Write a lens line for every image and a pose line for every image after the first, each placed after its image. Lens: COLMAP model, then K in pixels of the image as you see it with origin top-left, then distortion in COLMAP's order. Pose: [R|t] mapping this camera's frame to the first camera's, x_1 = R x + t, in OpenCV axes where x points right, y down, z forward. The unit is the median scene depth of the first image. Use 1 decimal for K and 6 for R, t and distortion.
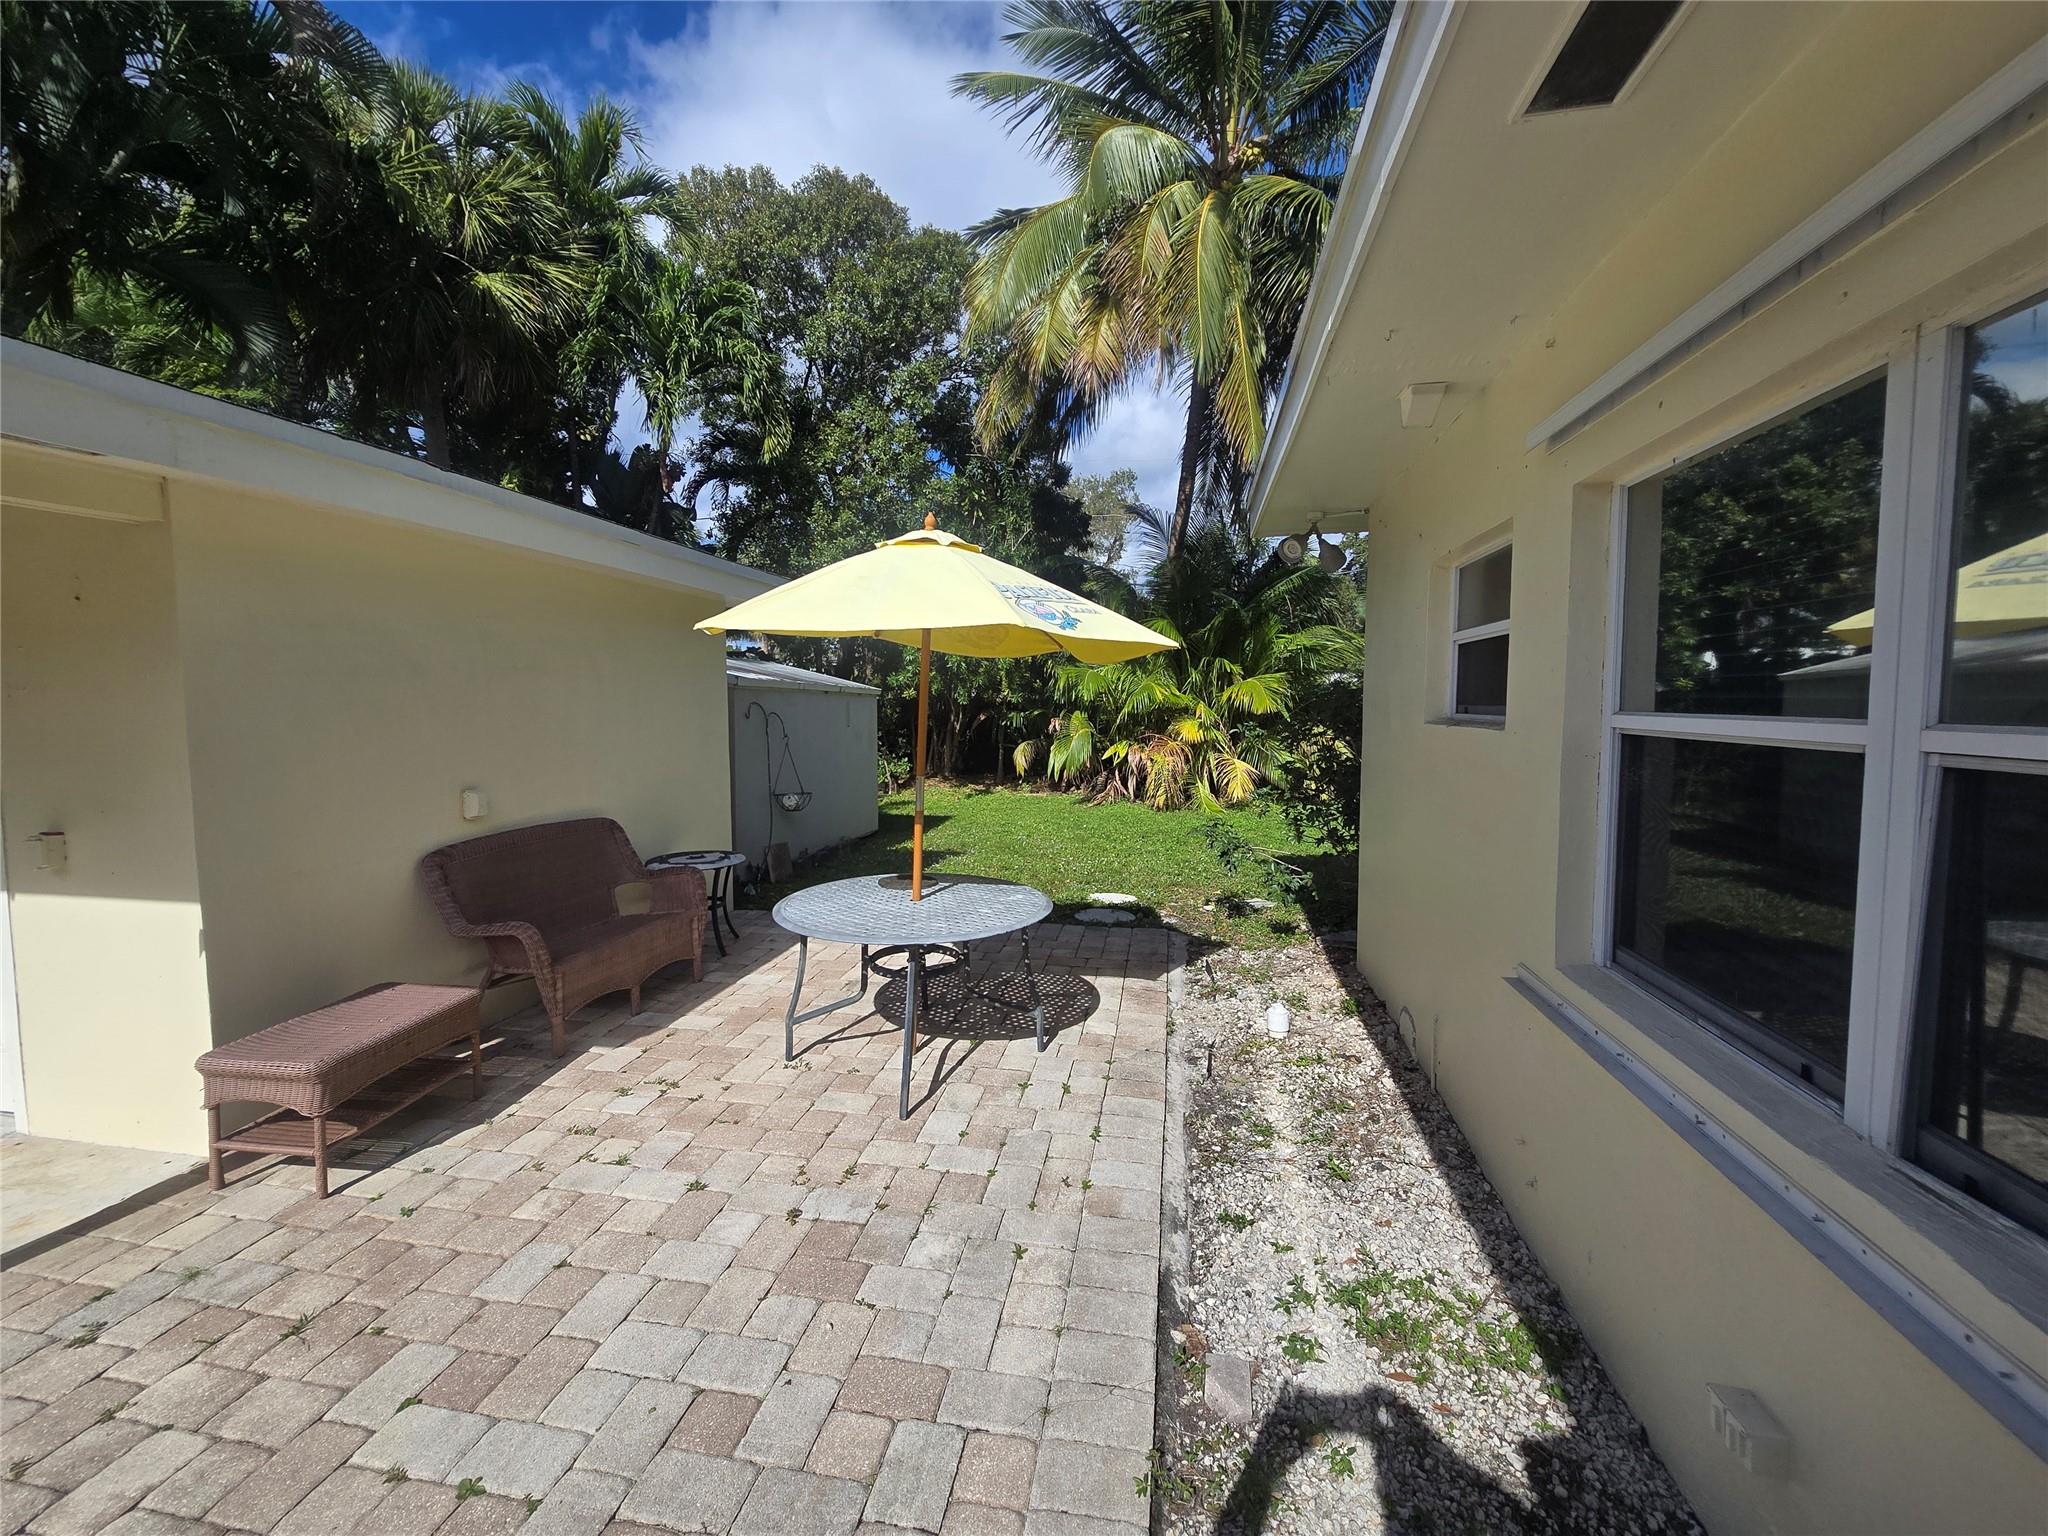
lens RADIAL K [[838.3, 0, 1018.2], [0, 838.3, 766.8], [0, 0, 1]] dist [-0.004069, 0.000709]
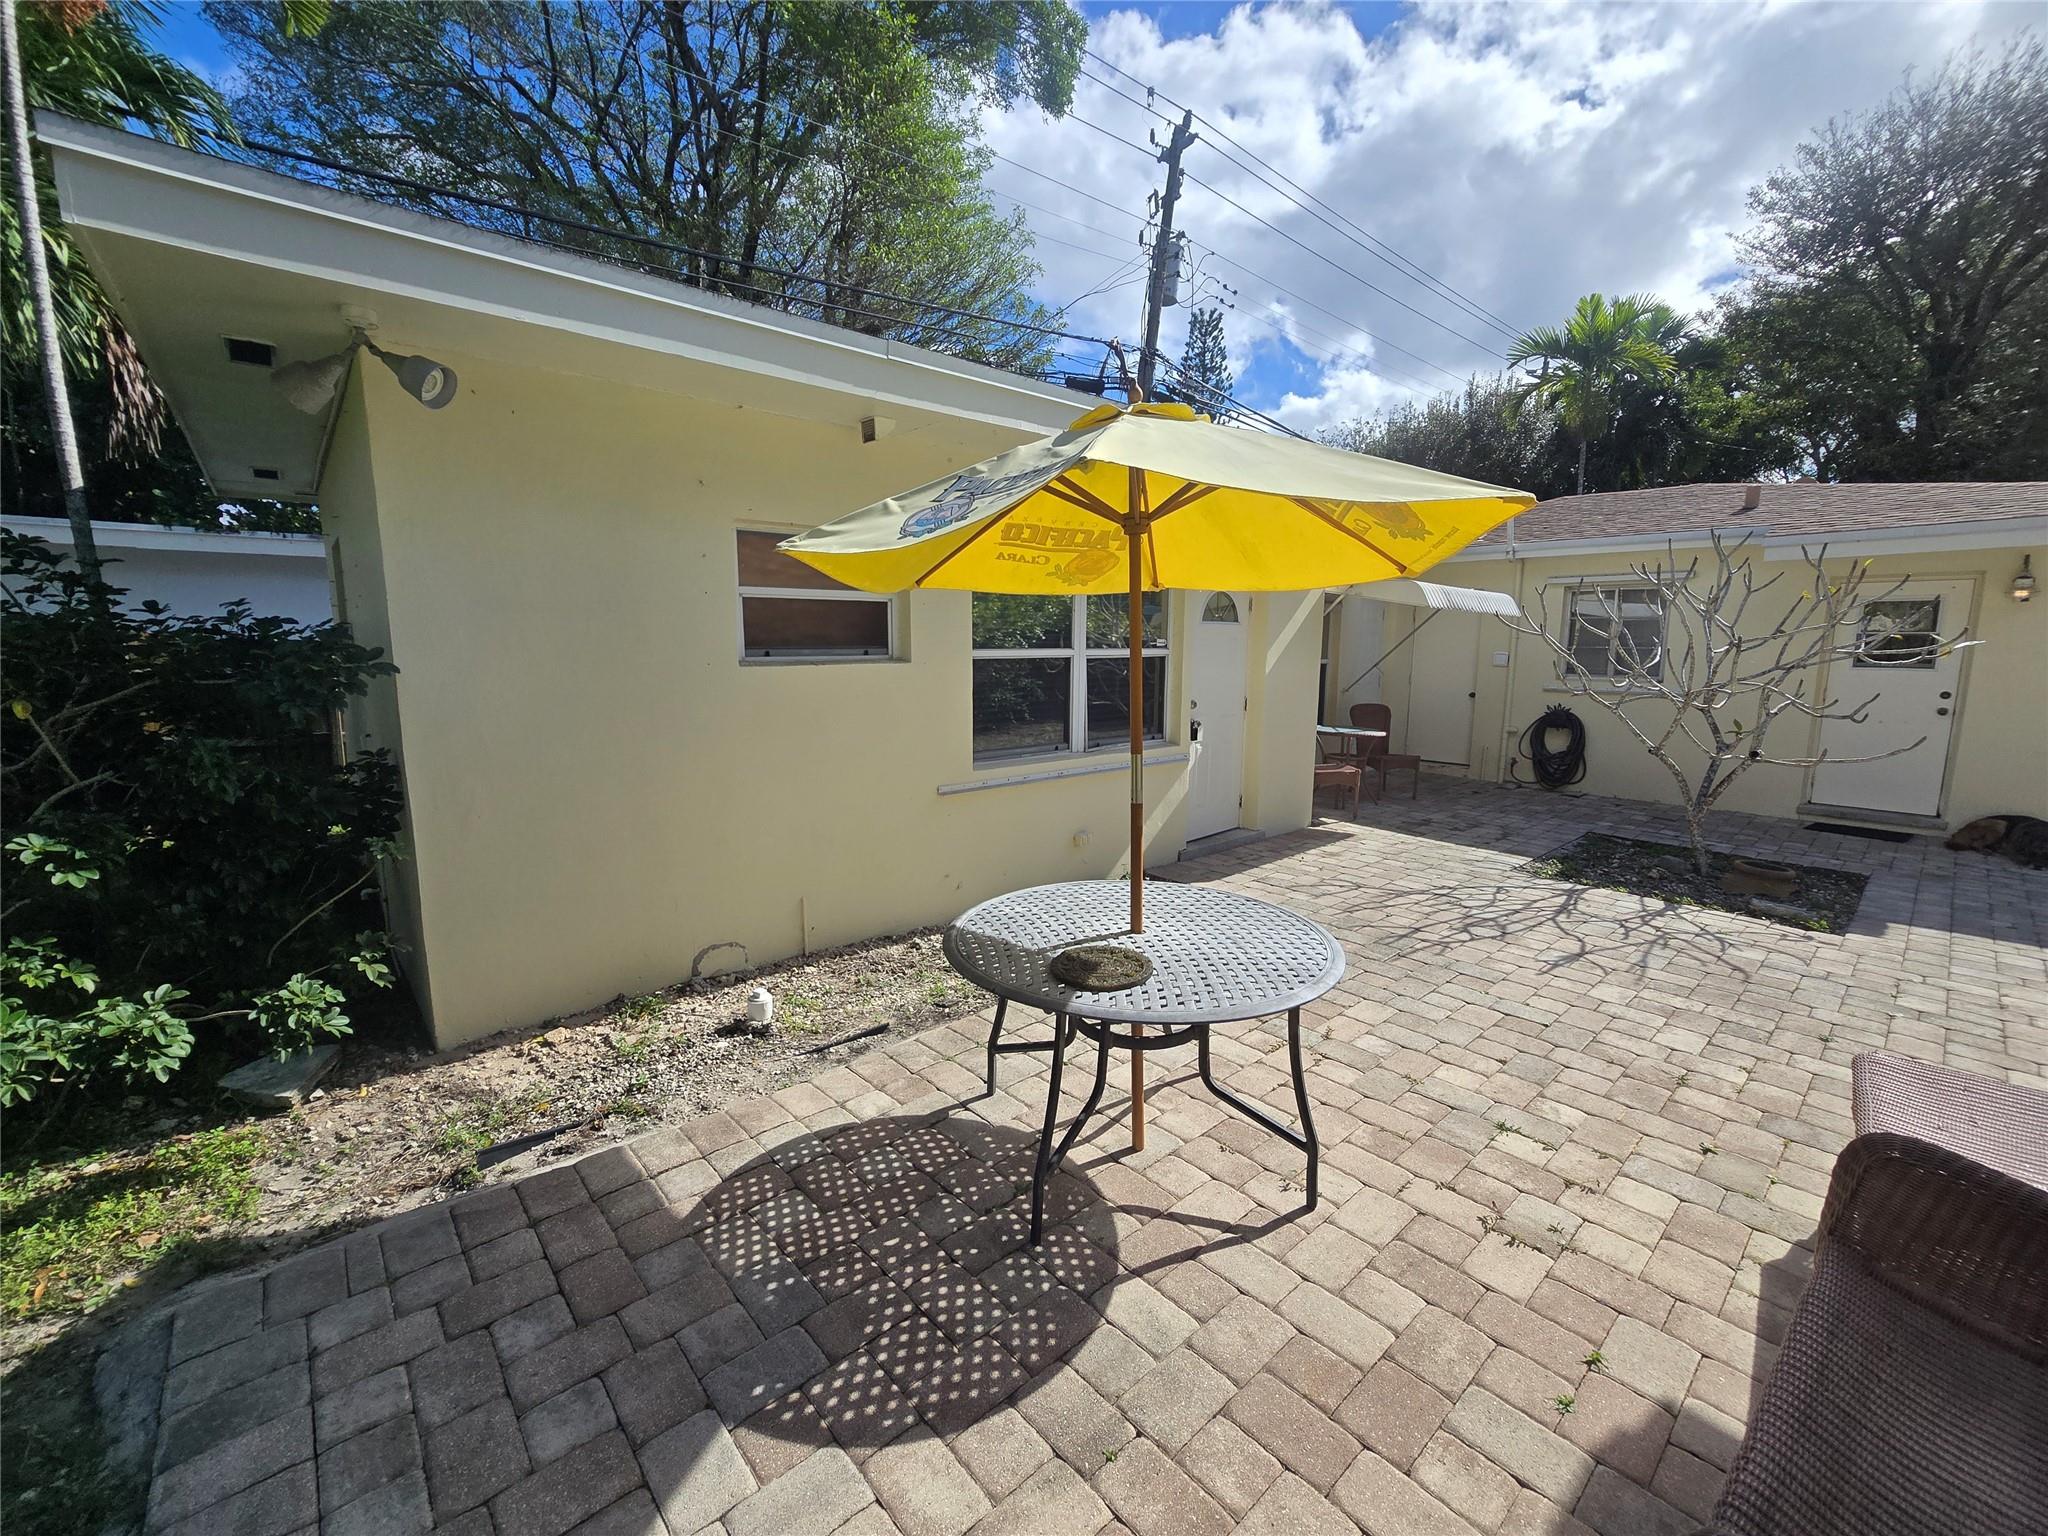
lens RADIAL K [[838.3, 0, 1017.1], [0, 838.3, 763.4], [0, 0, 1]] dist [-0.004069, 0.000709]
pose [[-0.782679, -0.088574, 0.616091, -0.496284], [0.051202, 0.977306, 0.205552, -0.138663], [-0.620316, 0.192426, -0.760382, 1.676248]]
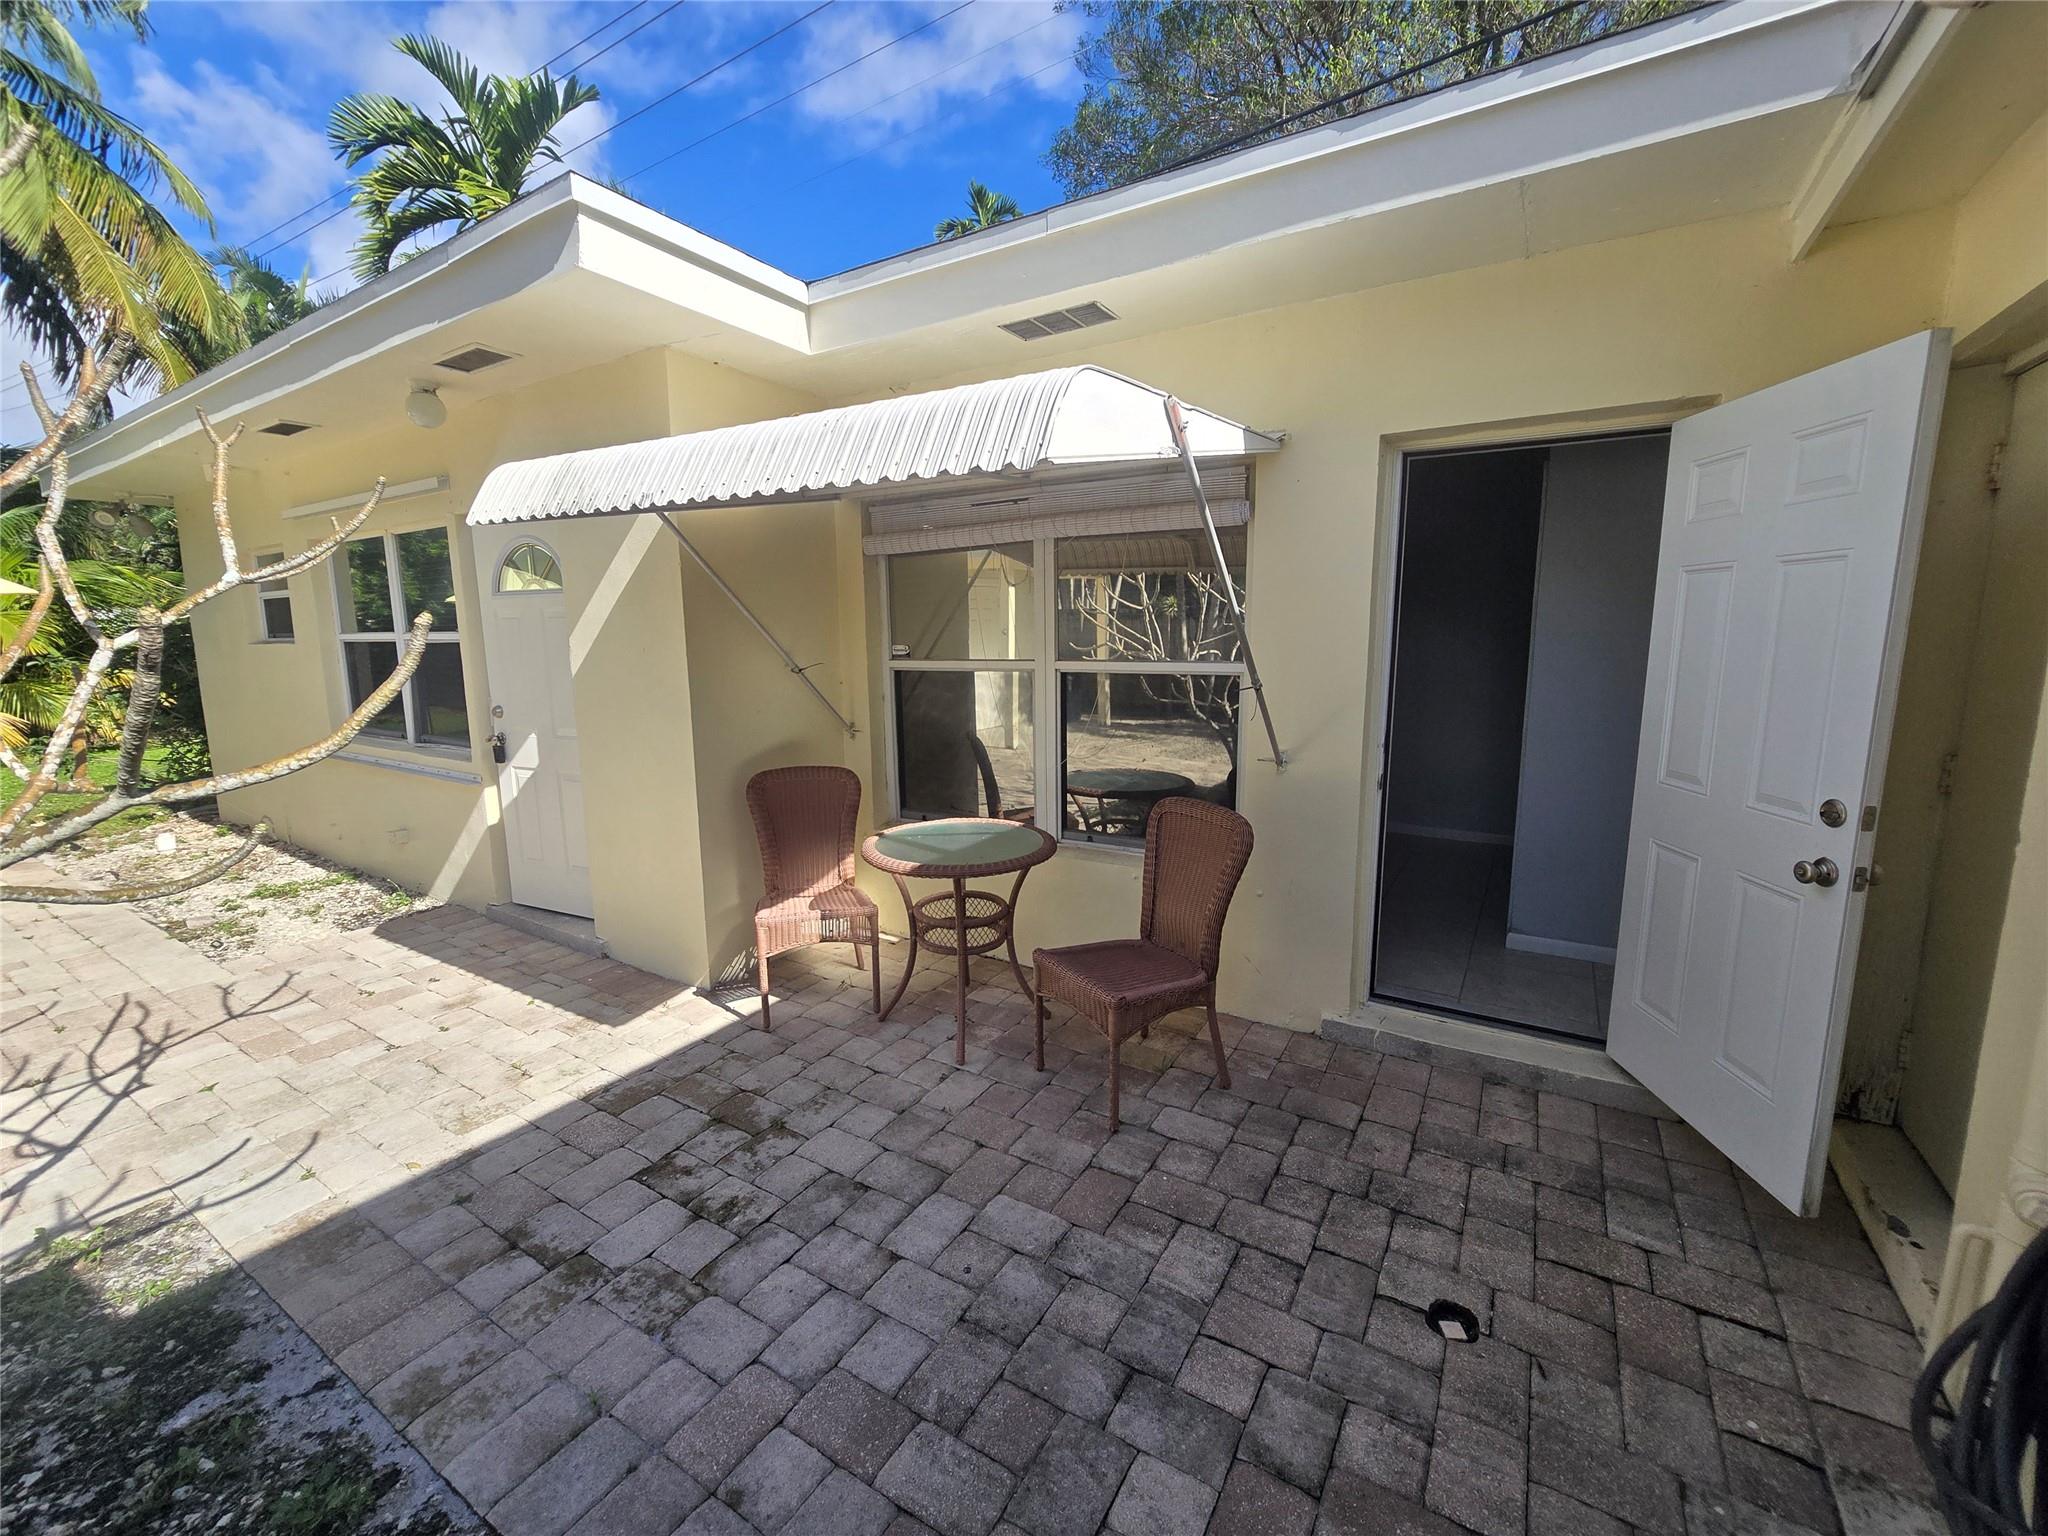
lens RADIAL K [[838.3, 0, 1020.8], [0, 838.3, 756.8], [0, 0, 1]] dist [-0.004069, 0.000709]
pose [[0.365321, -0.134379, 0.921131, -0.572673], [0.080484, 0.990380, 0.112561, 0.116056], [-0.927396, 0.033015, 0.372622, -1.153343]]
